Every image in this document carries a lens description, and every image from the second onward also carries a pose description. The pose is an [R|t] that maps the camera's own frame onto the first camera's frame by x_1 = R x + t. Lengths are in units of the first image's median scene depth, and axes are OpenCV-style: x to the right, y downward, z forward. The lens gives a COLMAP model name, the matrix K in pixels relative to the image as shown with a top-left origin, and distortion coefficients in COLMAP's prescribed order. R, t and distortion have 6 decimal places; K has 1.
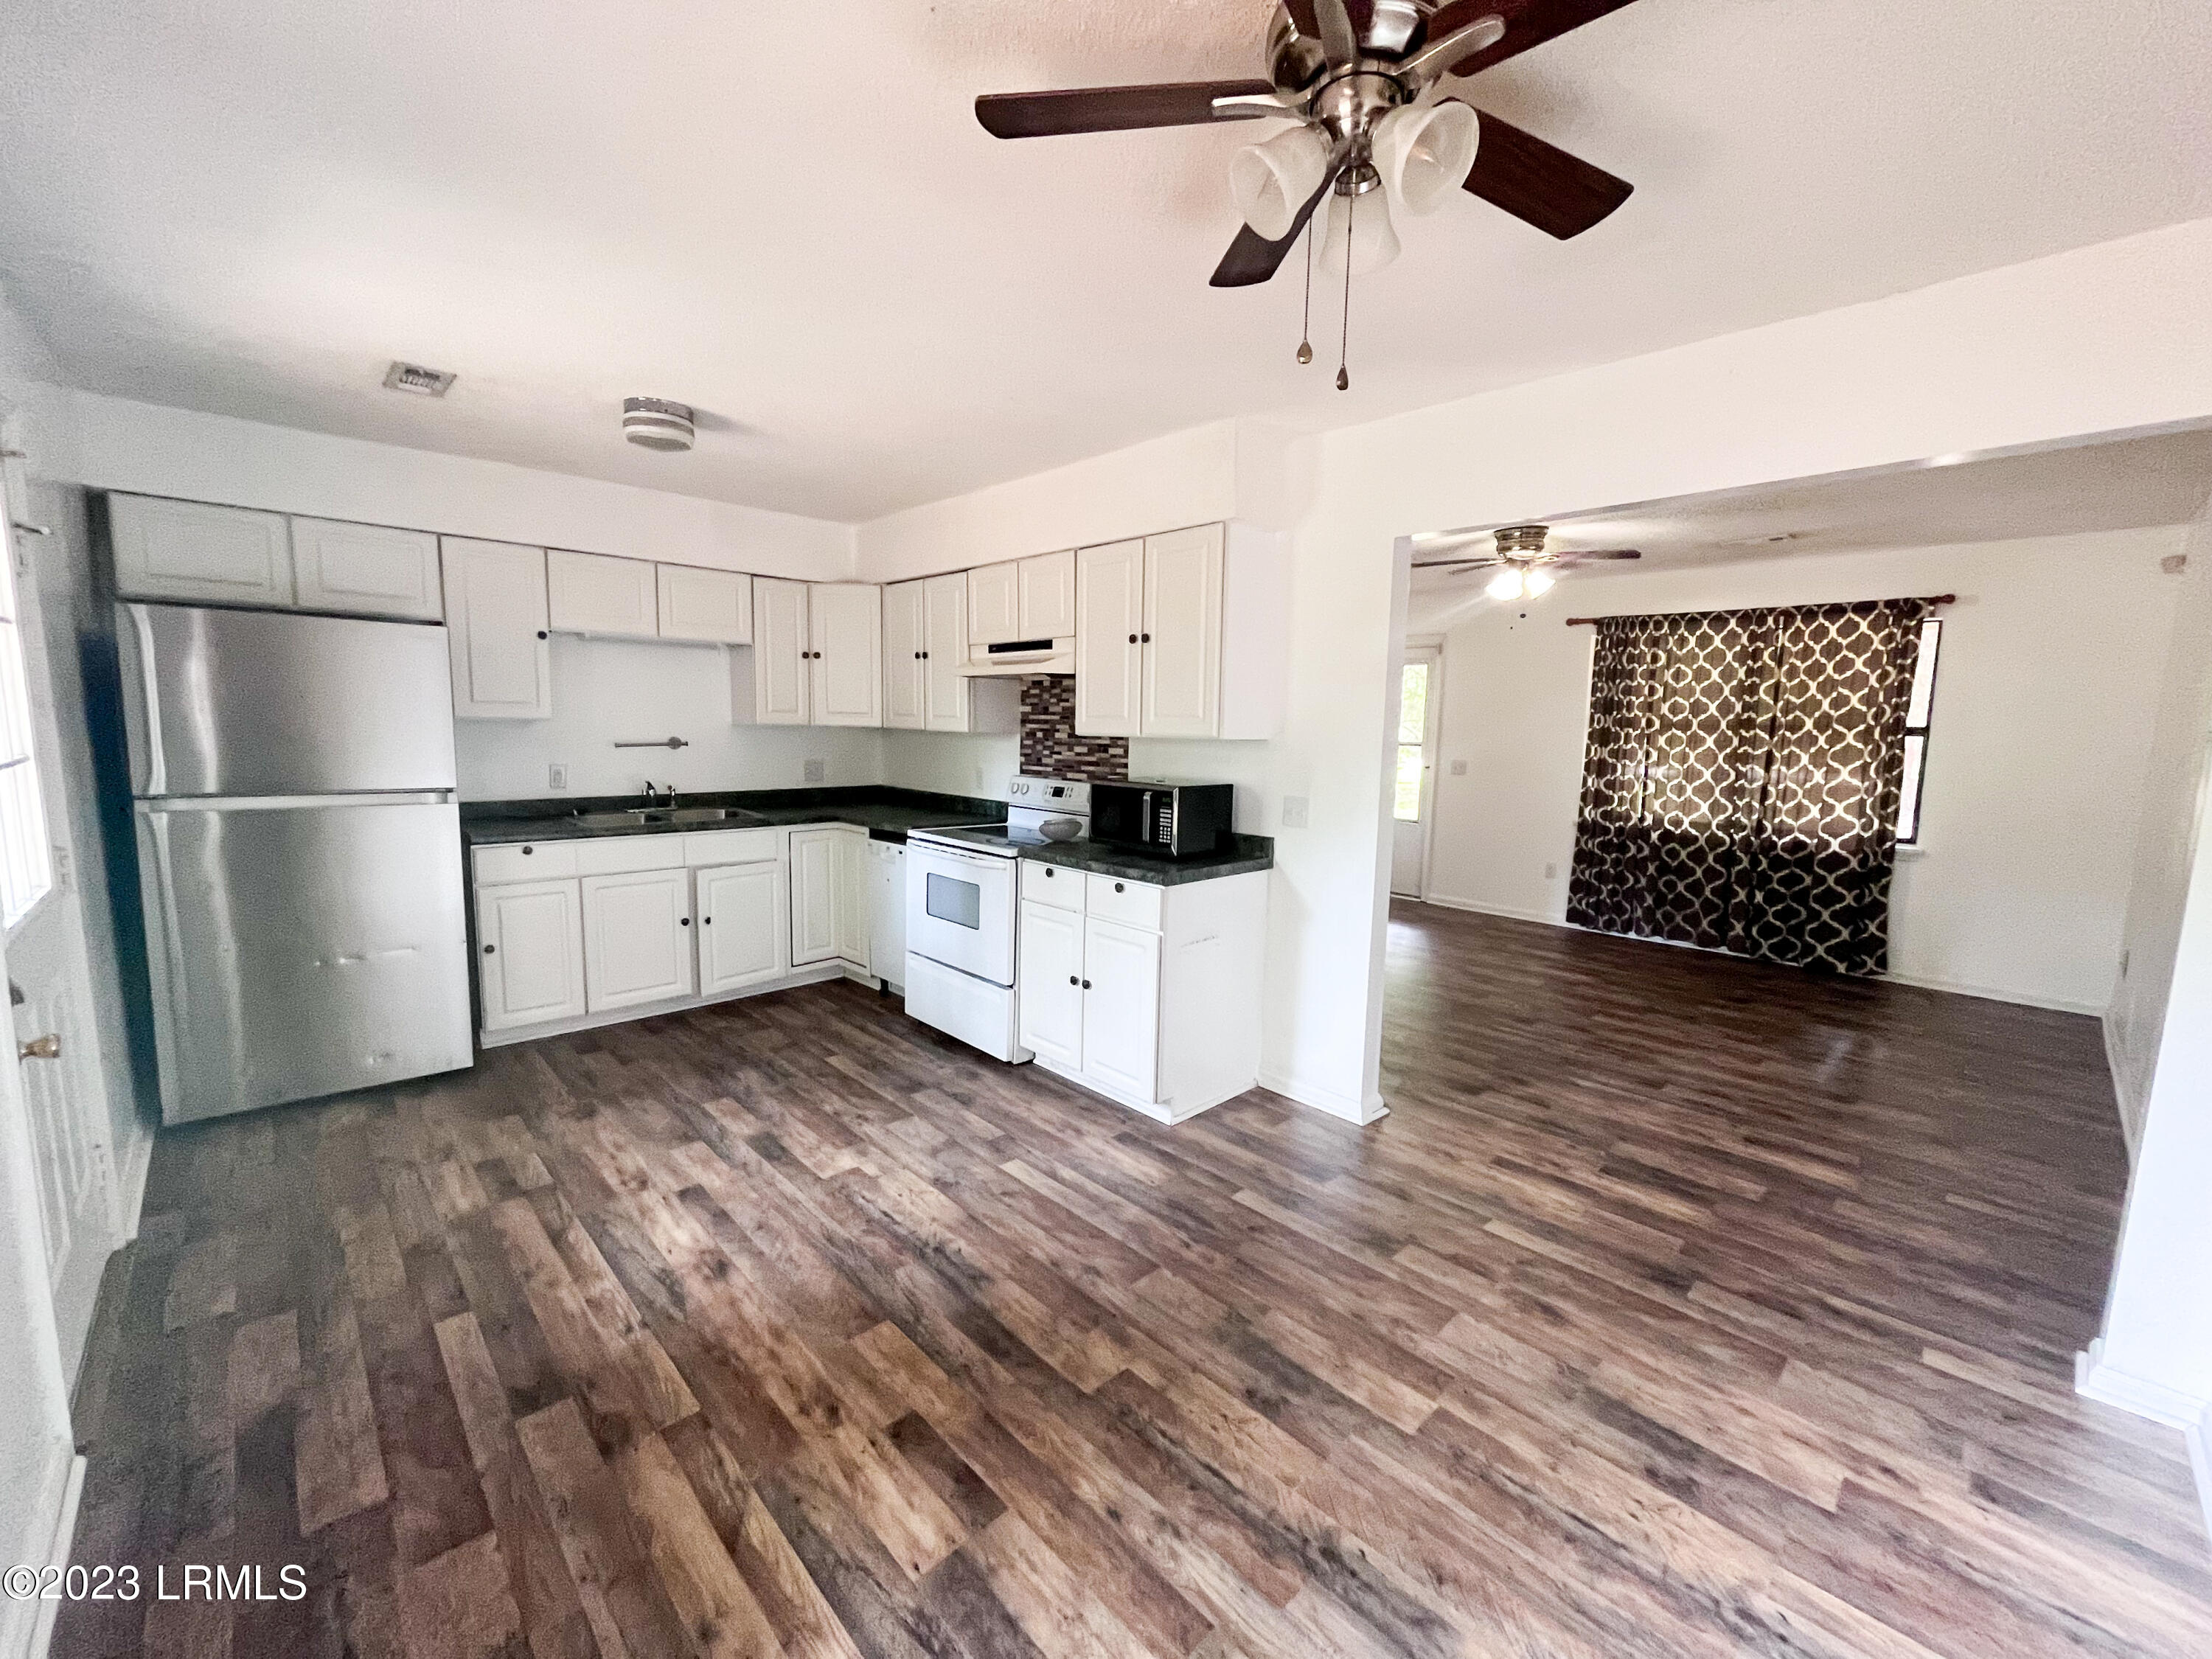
lens RADIAL K [[891.2, 0, 1108.9], [0, 891.2, 828.8], [0, 0, 1]] dist [-0.007385, 0.000851]
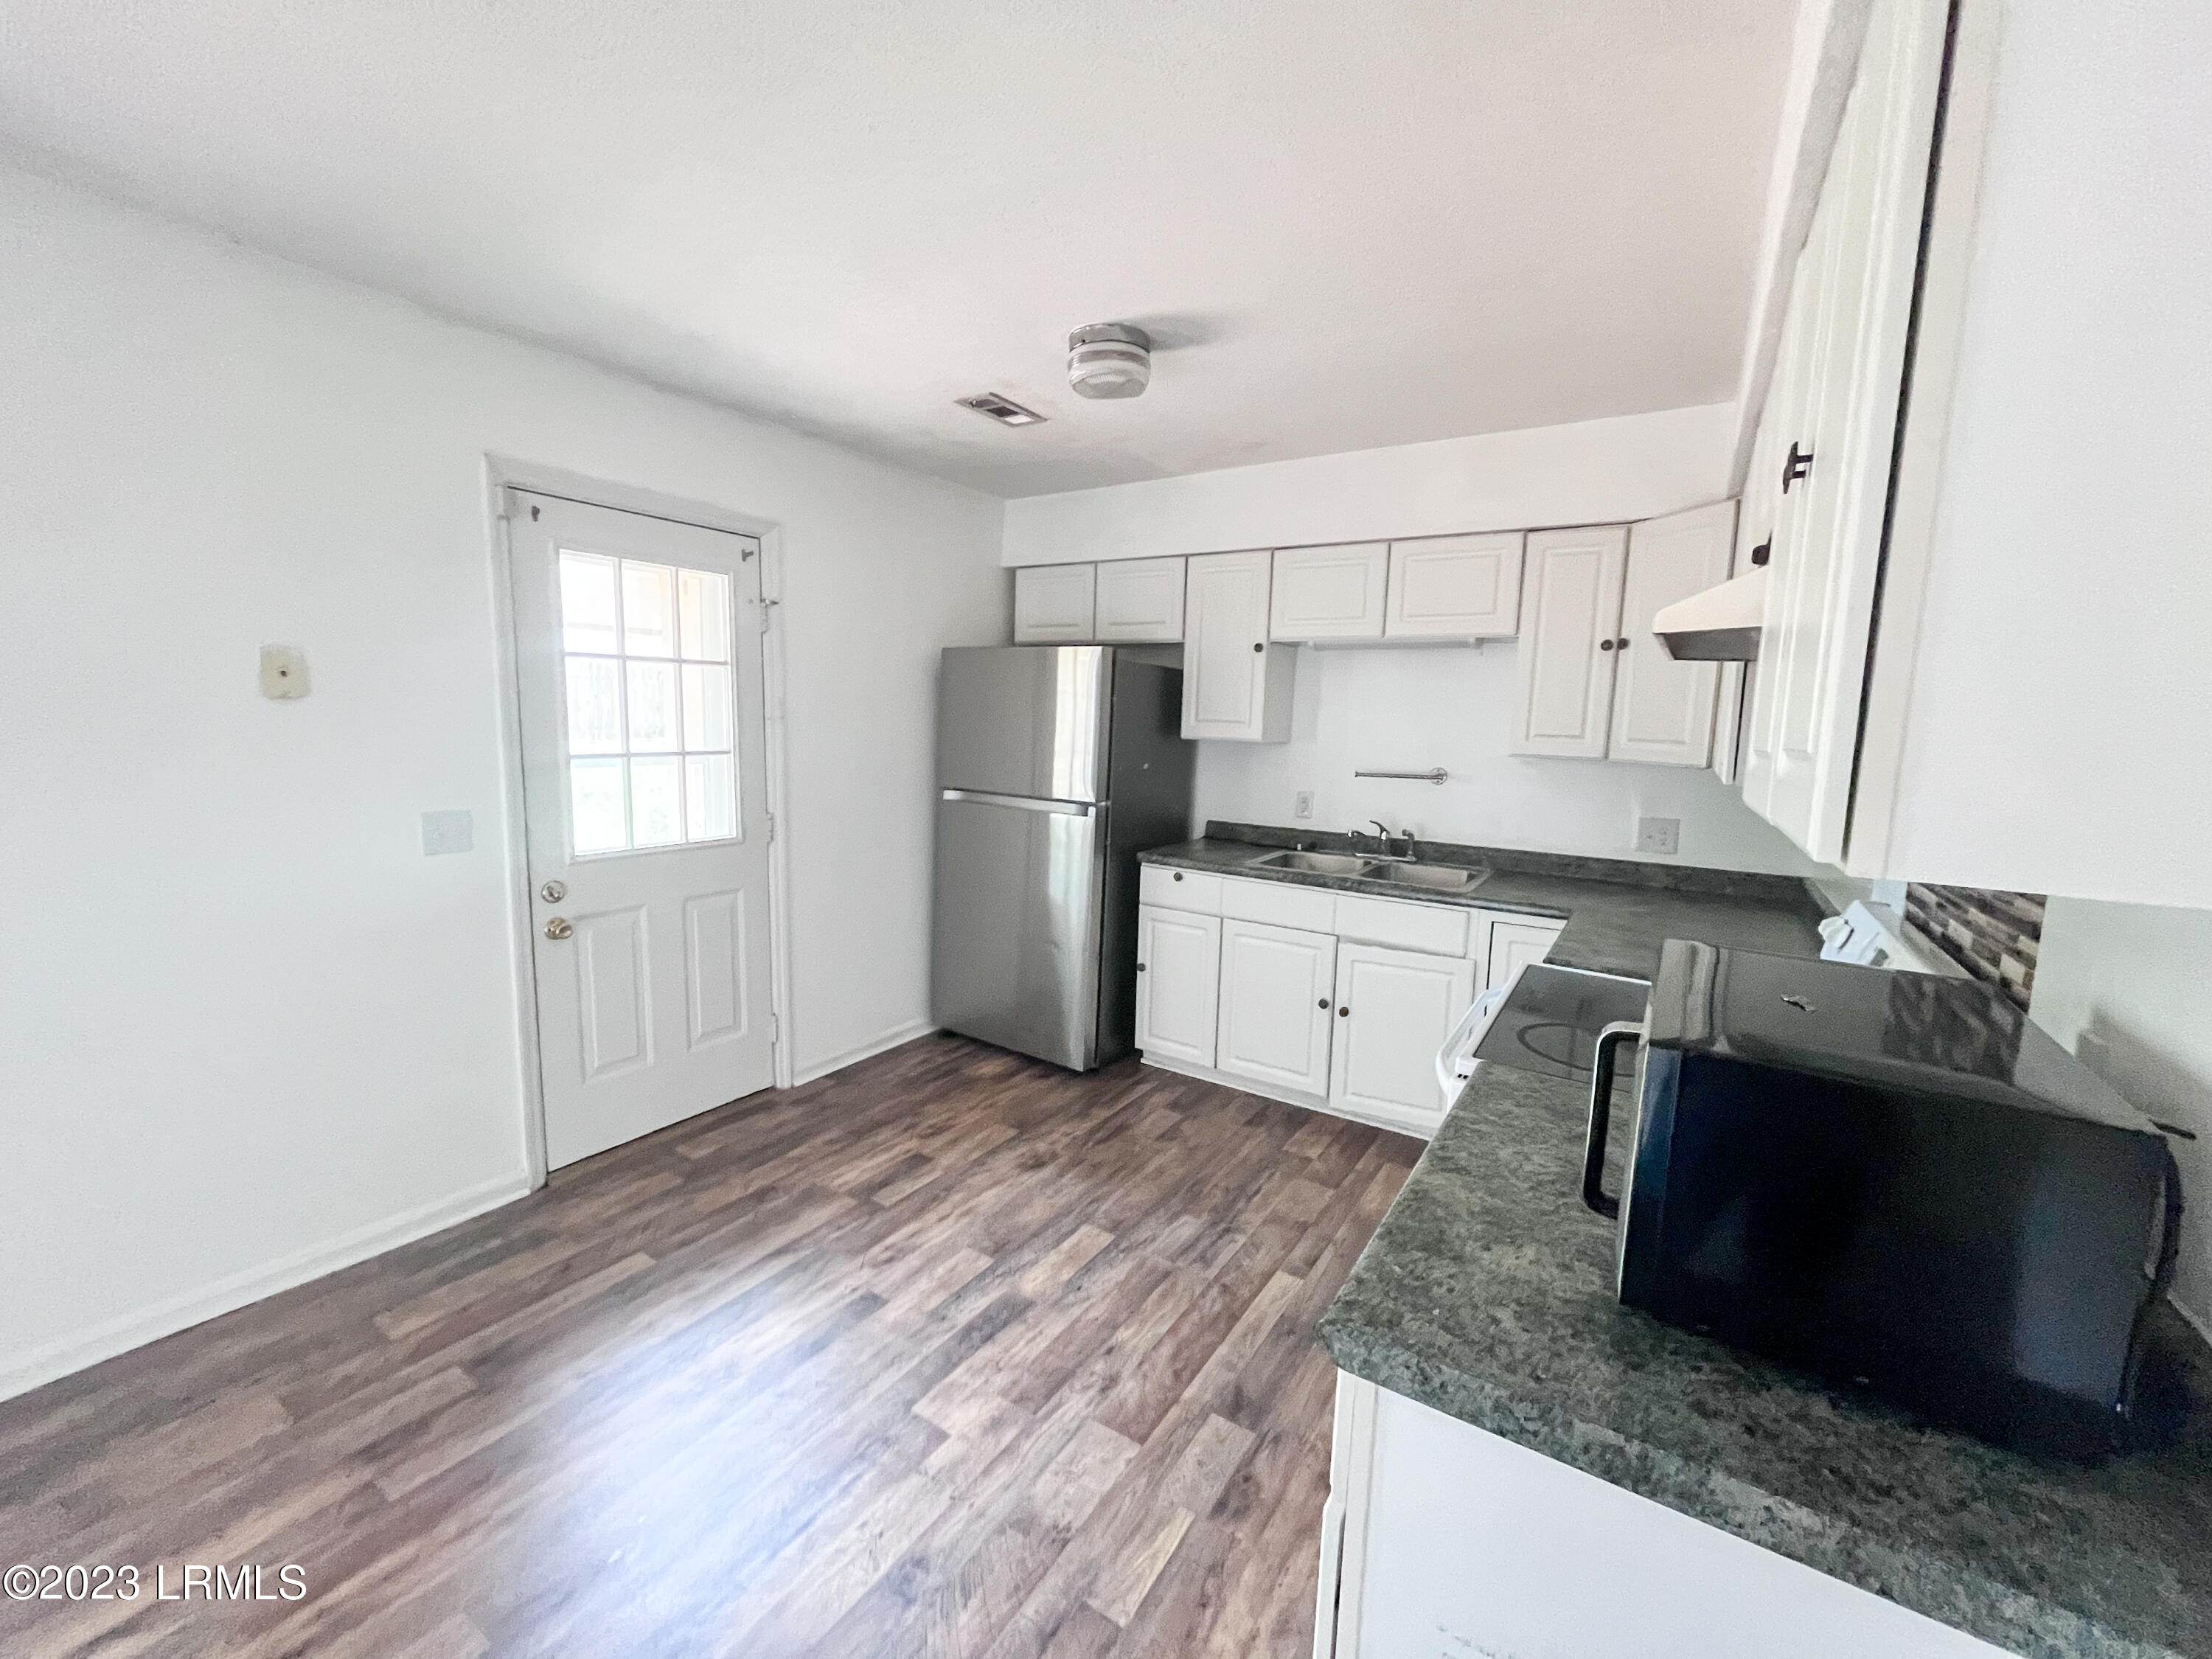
lens RADIAL K [[891.2, 0, 1103.0], [0, 891.2, 828.1], [0, 0, 1]] dist [-0.007385, 0.000851]
pose [[0.227331, 0.109397, -0.967653, 0.311531], [-0.144566, 0.986451, 0.077559, -0.115293], [0.963027, 0.122258, 0.240066, 0.898666]]
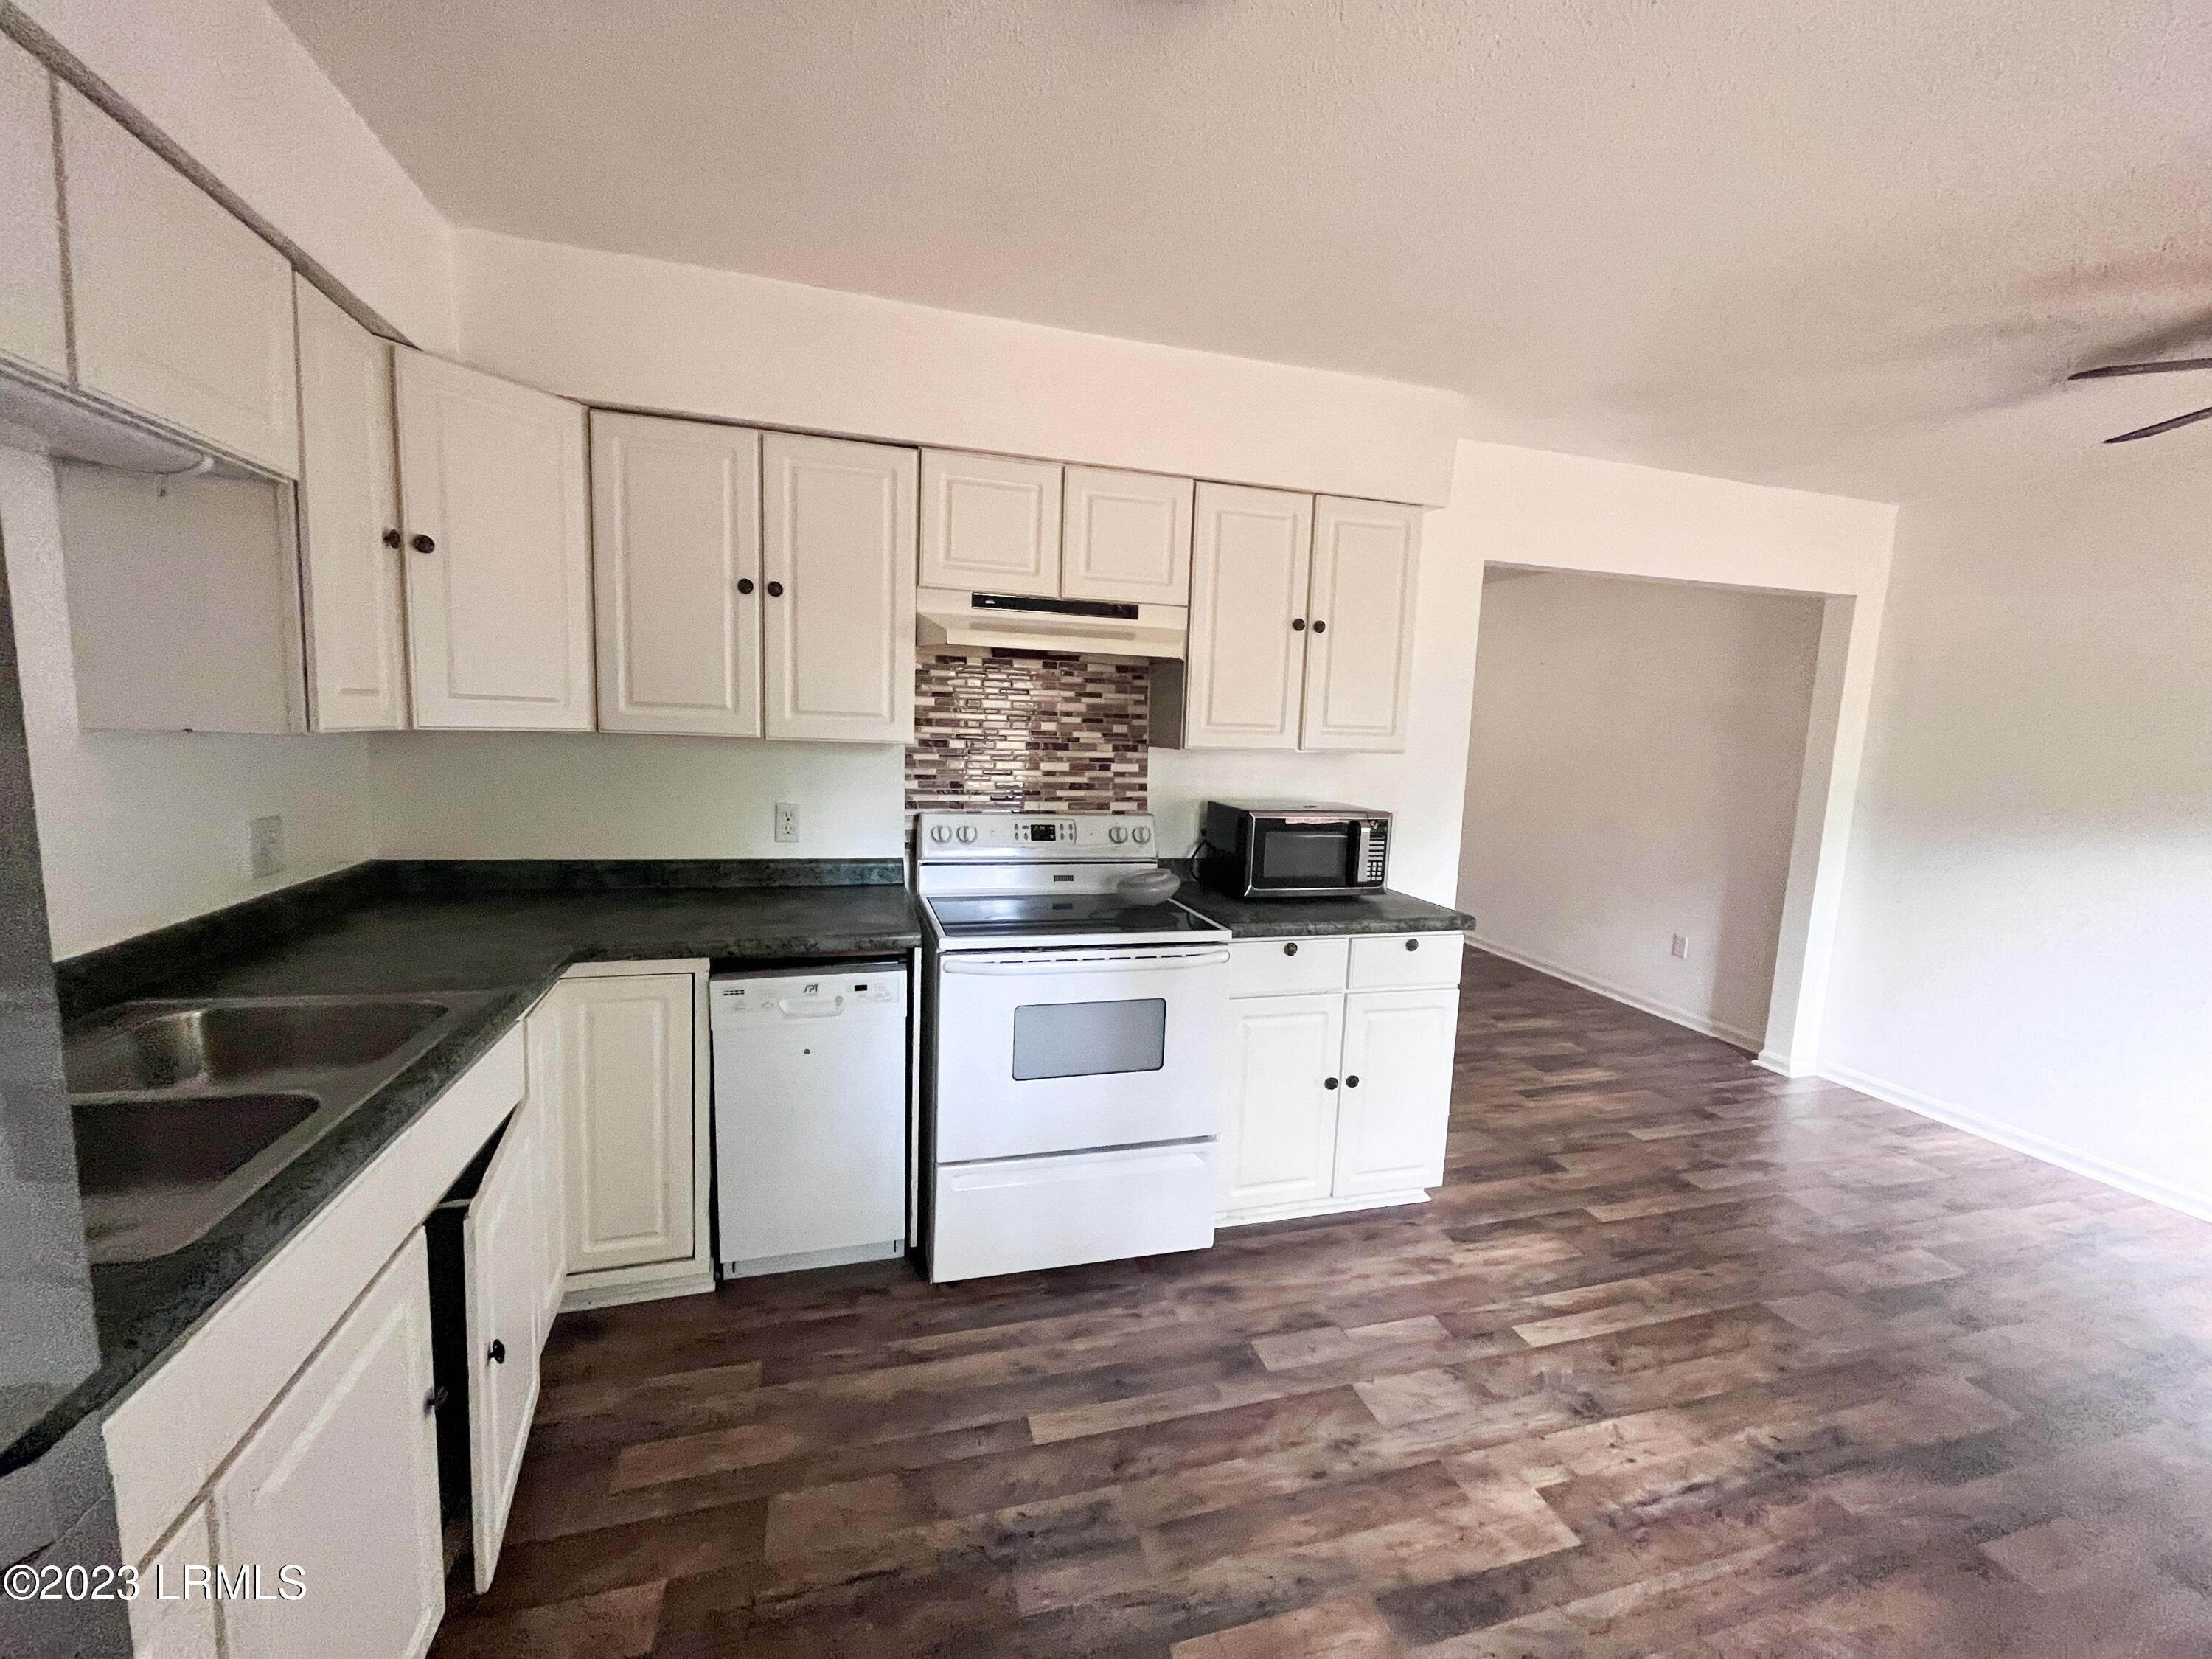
lens RADIAL K [[891.2, 0, 1101.7], [0, 891.2, 826.9], [0, 0, 1]] dist [-0.007385, 0.000851]
pose [[0.470090, -0.109345, 0.875819, -0.900627], [0.079370, 0.993513, 0.081437, -0.141113], [-0.879042, 0.031231, 0.475719, 0.958616]]
